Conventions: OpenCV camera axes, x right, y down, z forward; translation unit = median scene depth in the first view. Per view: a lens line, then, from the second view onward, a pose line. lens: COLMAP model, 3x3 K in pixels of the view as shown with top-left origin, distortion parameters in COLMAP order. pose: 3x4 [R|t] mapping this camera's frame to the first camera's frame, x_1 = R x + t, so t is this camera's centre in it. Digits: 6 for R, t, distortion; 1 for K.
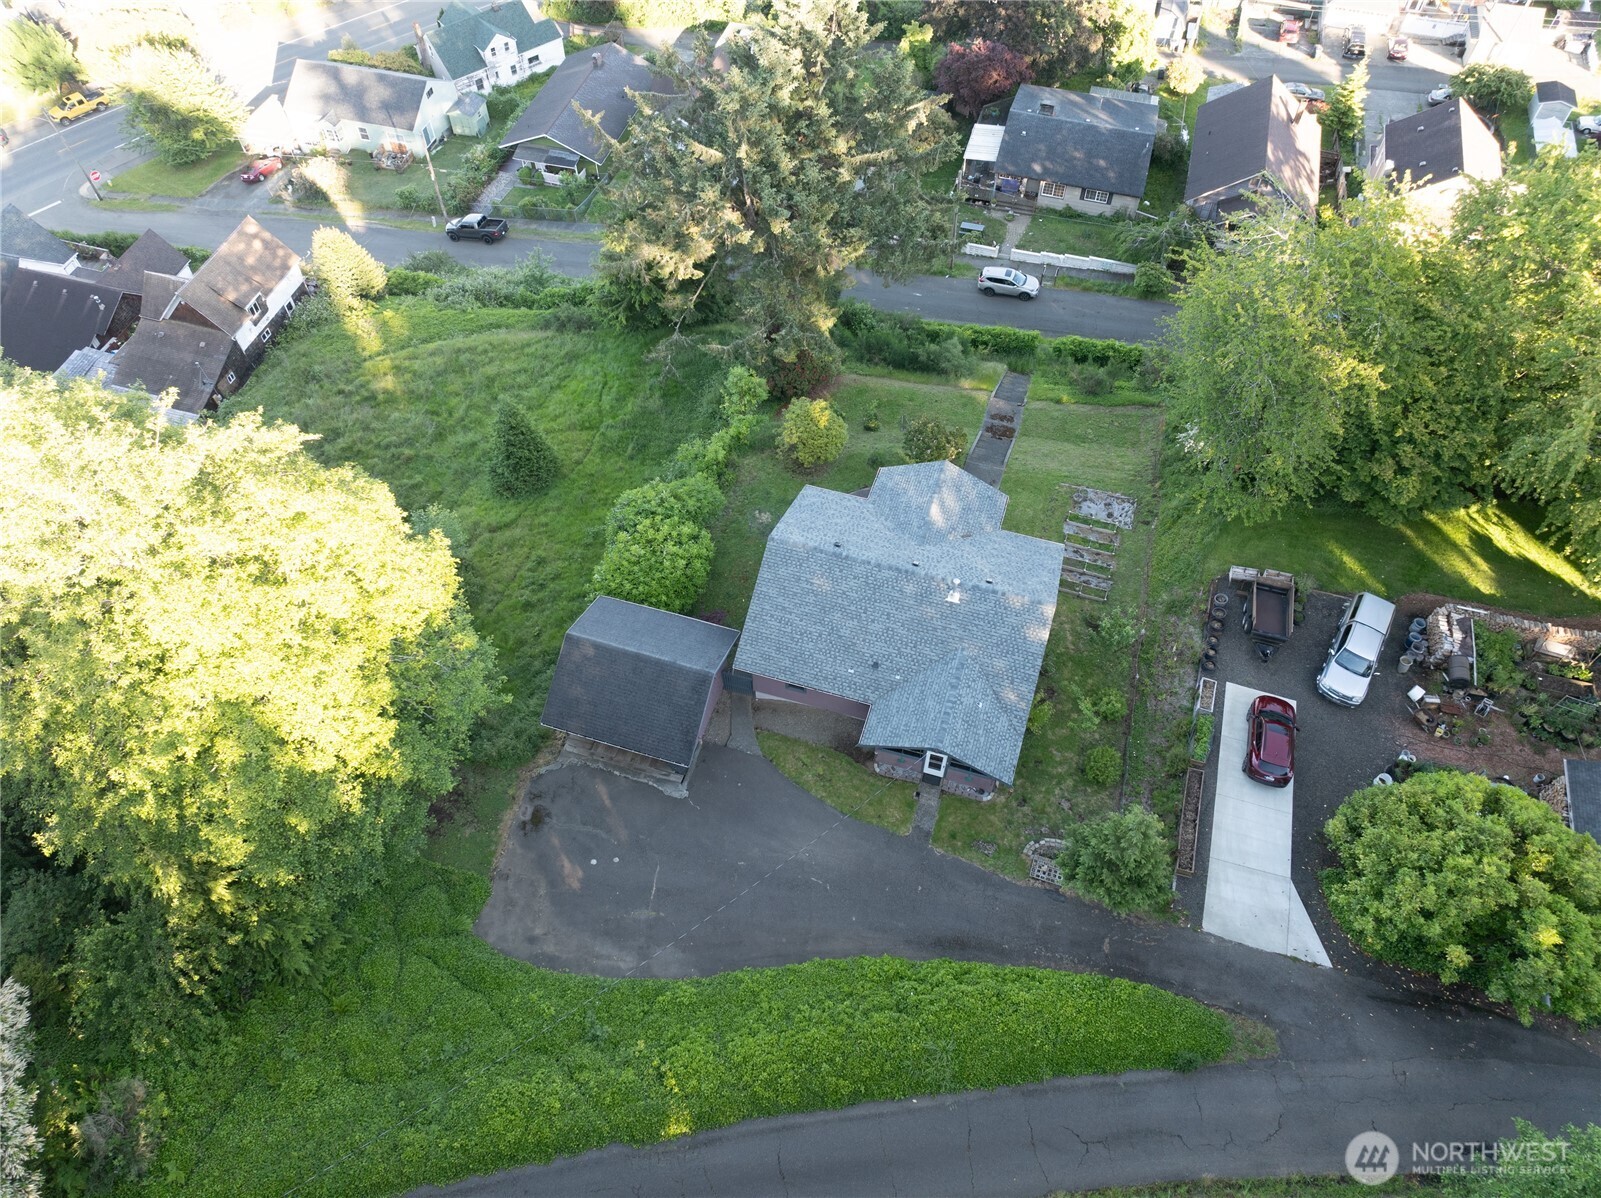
lens RADIAL K [[1132.4, 0, 808.9], [0, 1132.4, 592.5], [0, 0, 1]] dist [-0.048126, 0.020692]
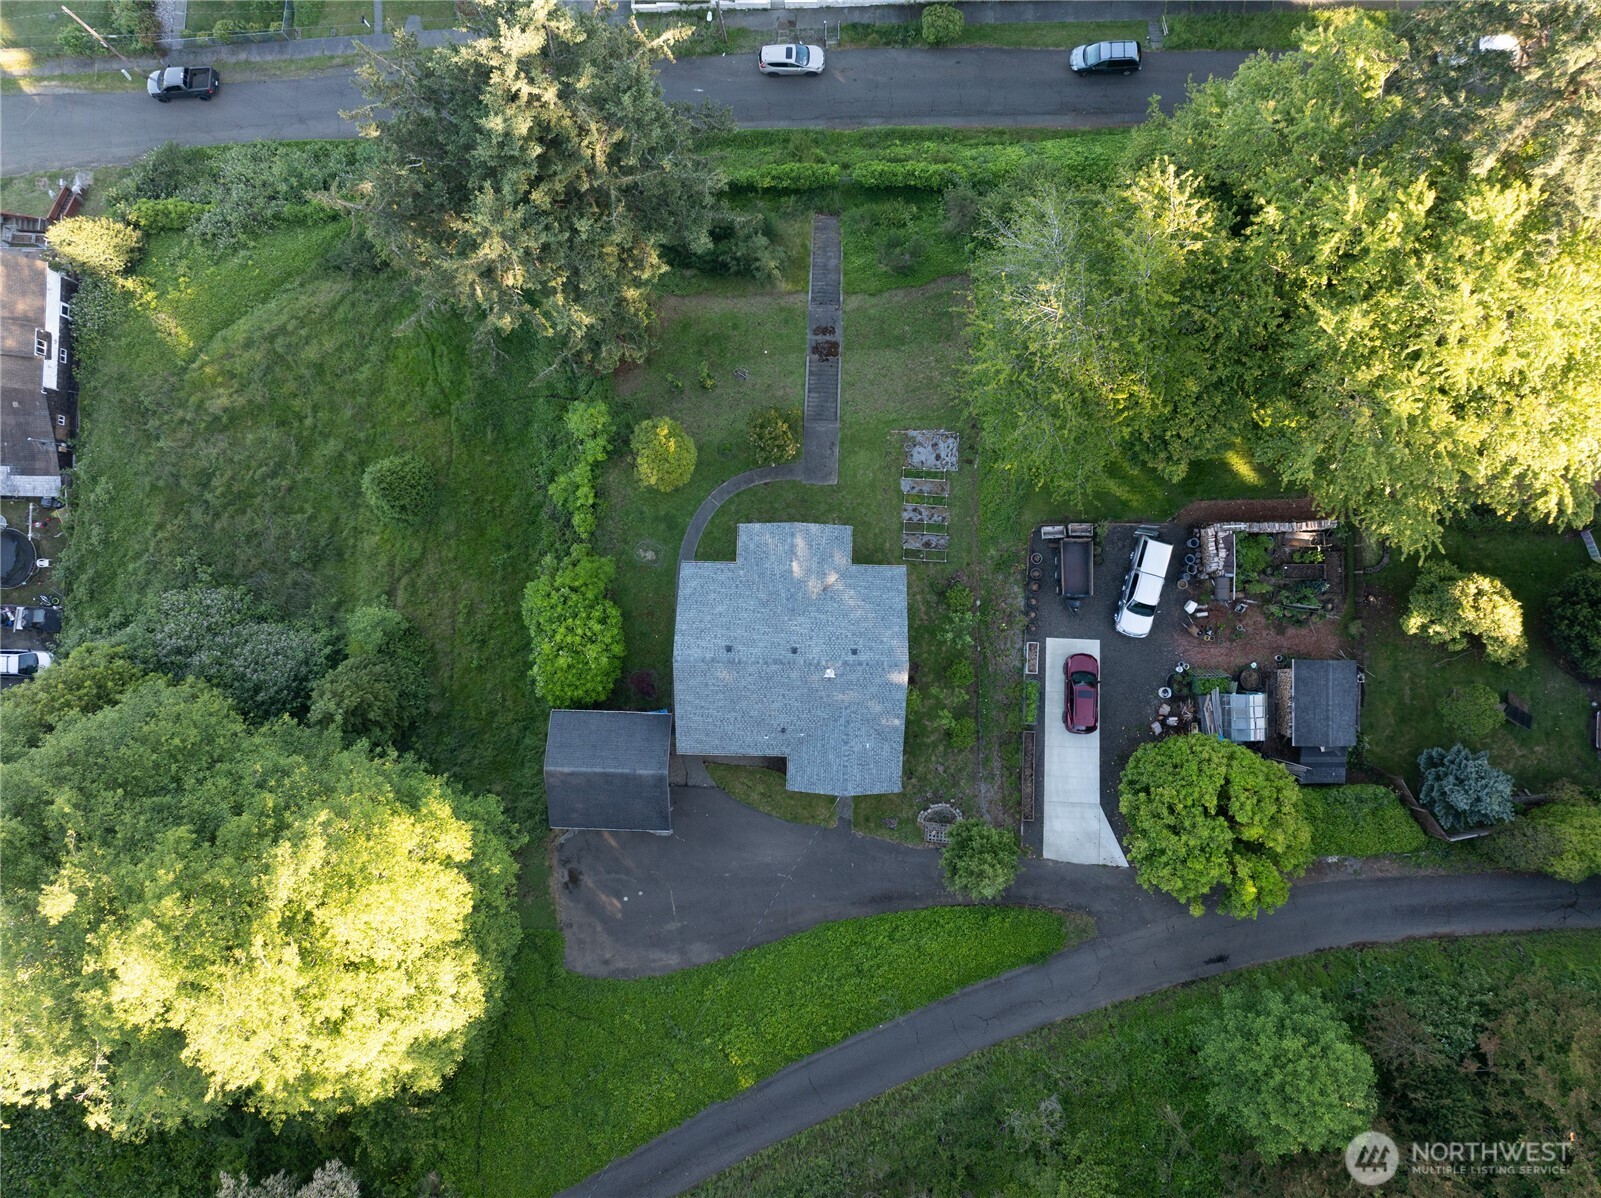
lens RADIAL K [[1132.4, 0, 809.6], [0, 1132.4, 589.1], [0, 0, 1]] dist [-0.048126, 0.020692]
pose [[0.962760, -0.270334, 0.003485, 0.119787], [0.222123, 0.798280, 0.559831, -0.740023], [-0.154123, -0.538209, 0.828599, 0.002476]]
